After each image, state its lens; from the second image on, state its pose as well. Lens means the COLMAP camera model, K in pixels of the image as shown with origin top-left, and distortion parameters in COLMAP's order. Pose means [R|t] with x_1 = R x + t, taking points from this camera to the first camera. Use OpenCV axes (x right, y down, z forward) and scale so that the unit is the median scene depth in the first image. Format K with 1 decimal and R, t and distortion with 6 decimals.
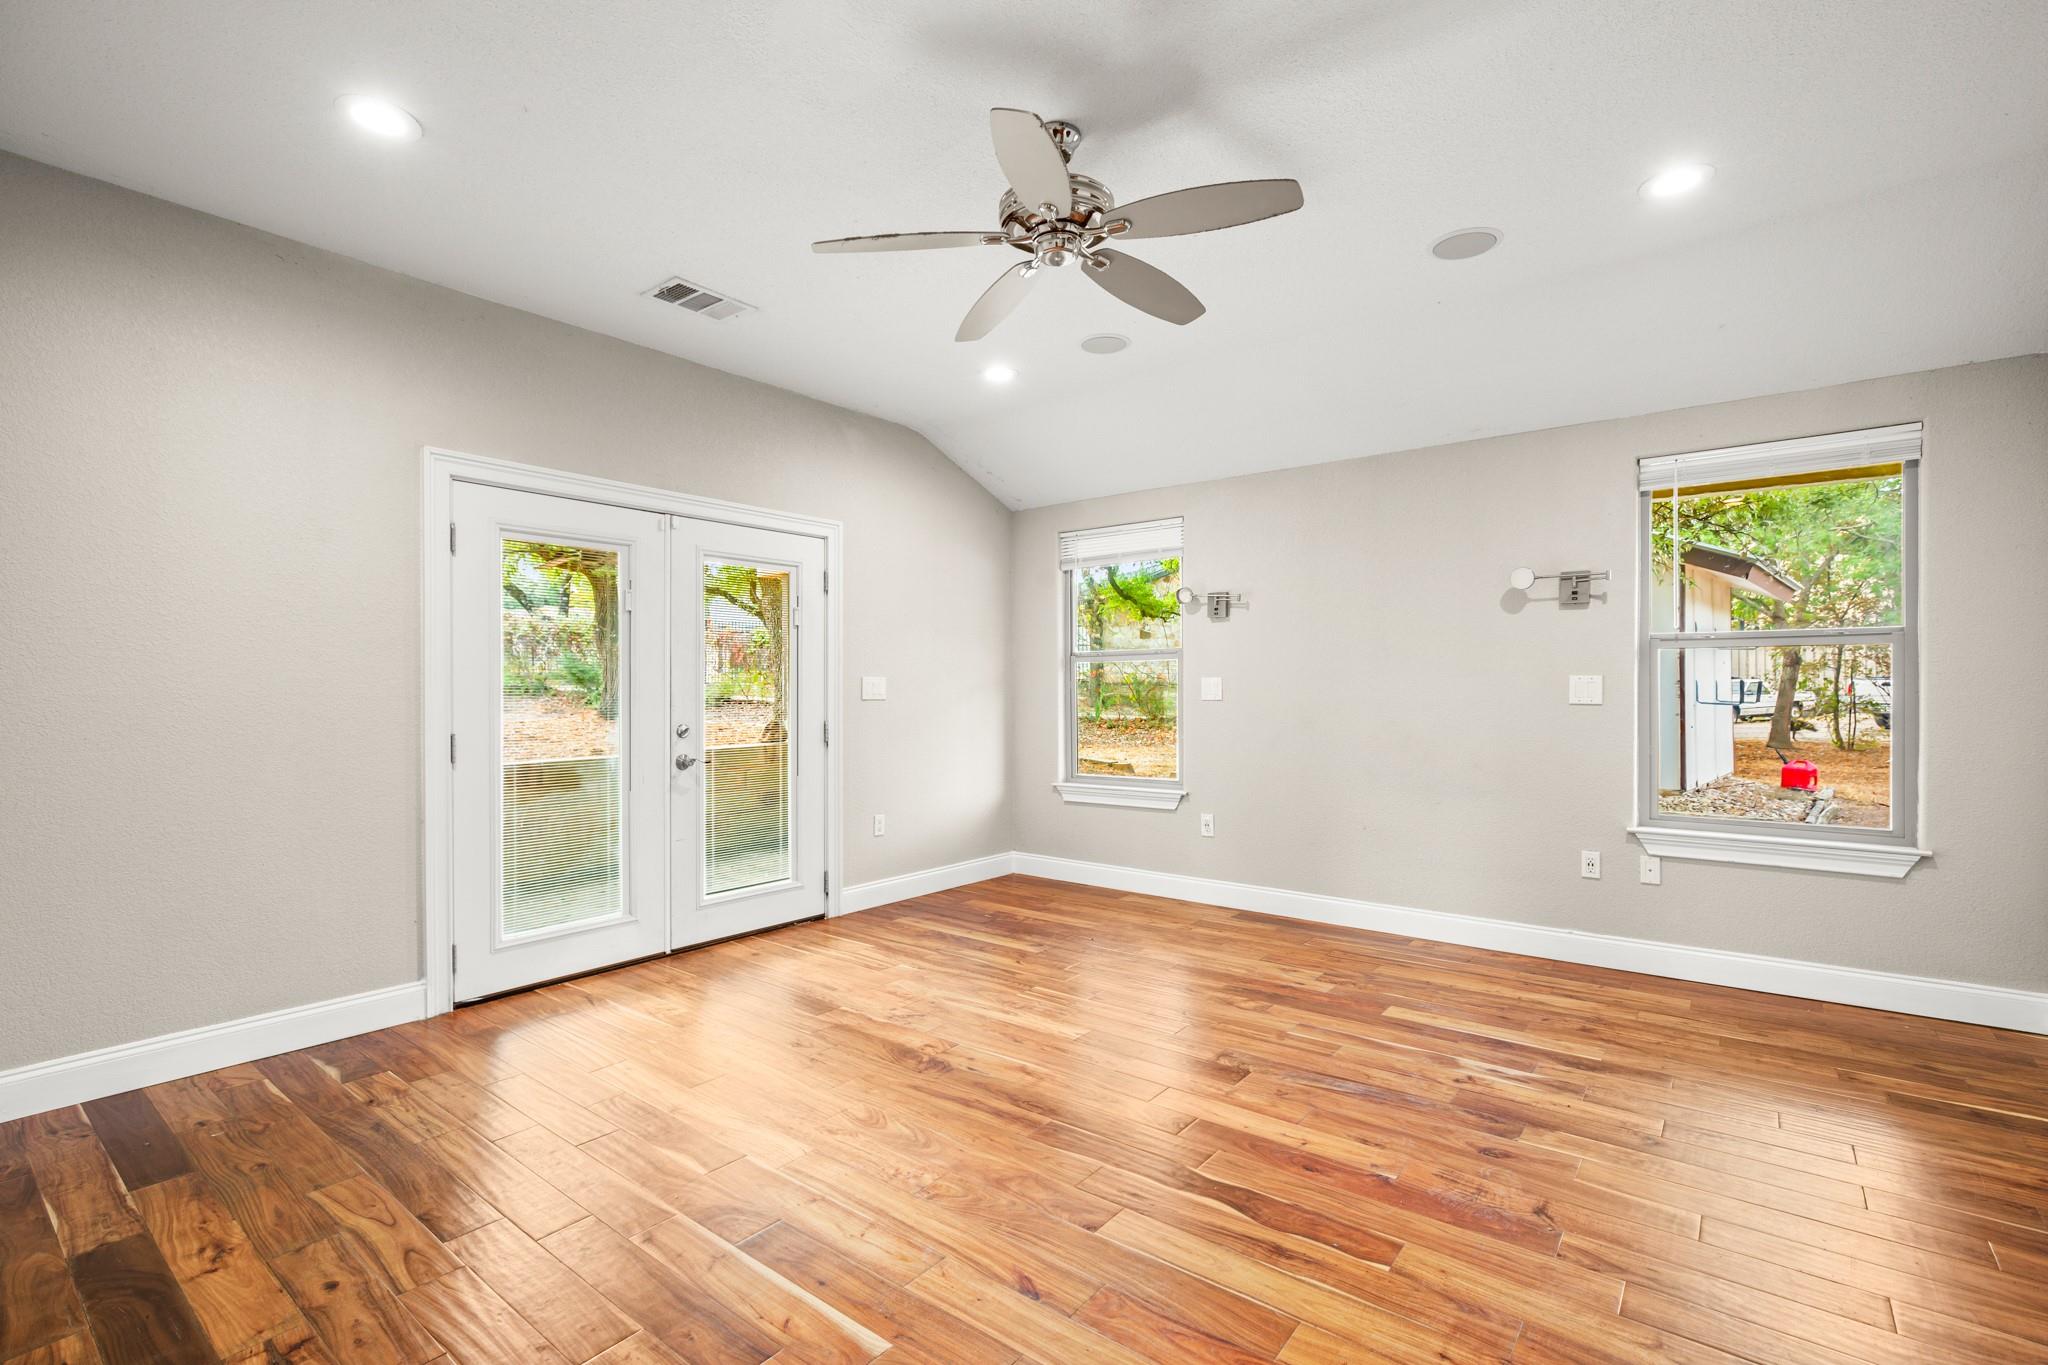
lens RADIAL K [[927.0, 0, 1038.2], [0, 927.0, 686.8], [0, 0, 1]] dist [-0.015211, 0.008817]
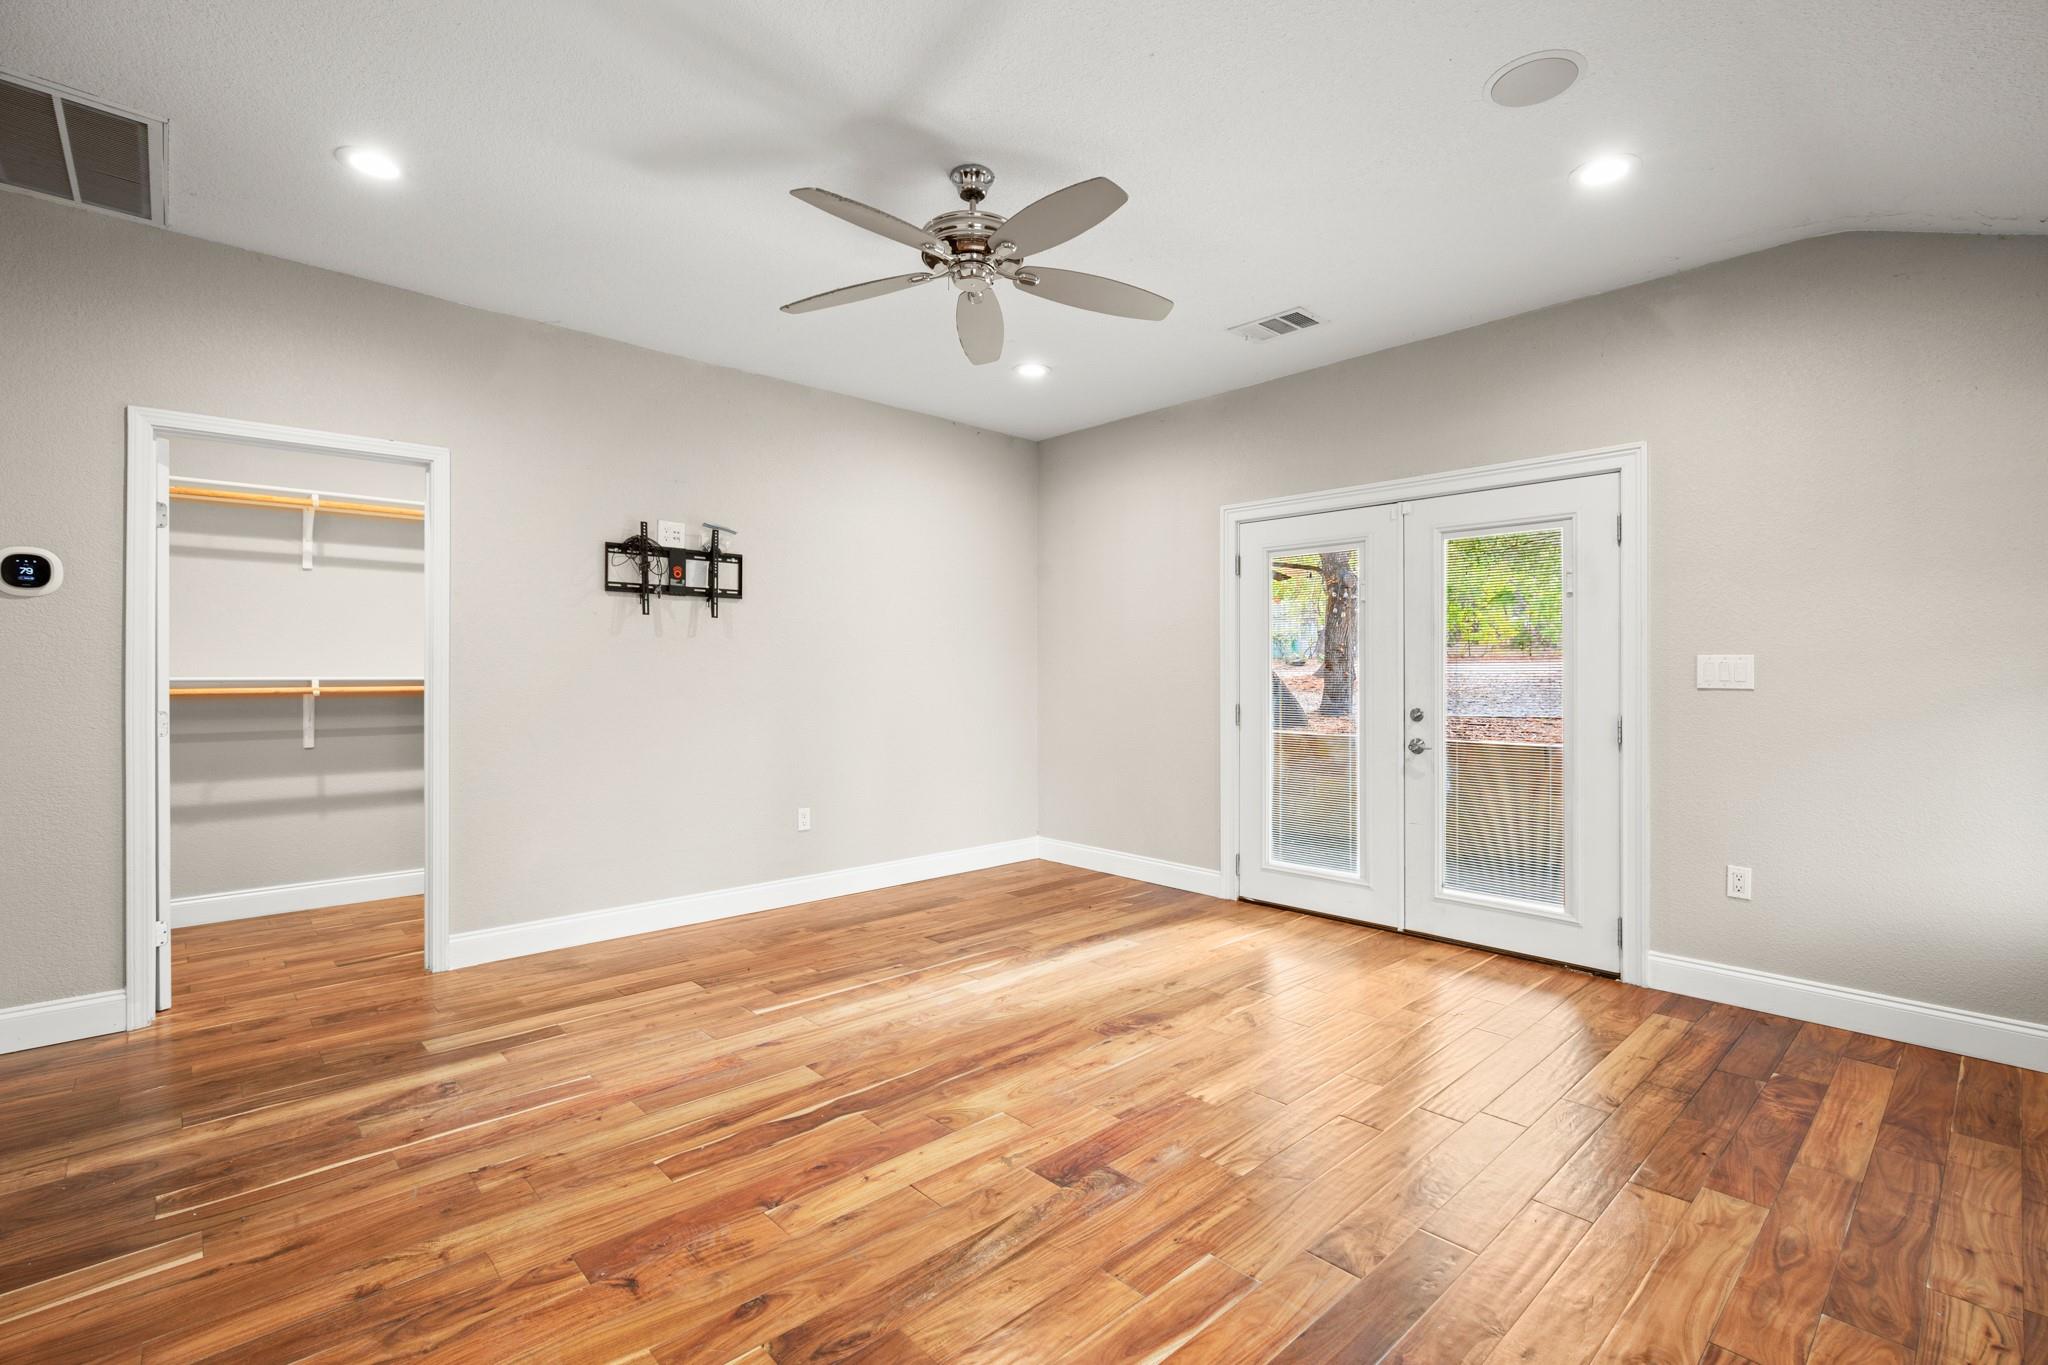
lens RADIAL K [[919.1, 0, 1029.6], [0, 919.1, 667.4], [0, 0, 1]] dist [-0.003082, 0.005985]
pose [[-0.151393, -0.003425, -0.988468, 0.893194], [0.004540, 0.999981, -0.004160, -0.001587], [0.988463, -0.005118, -0.151375, 1.000519]]
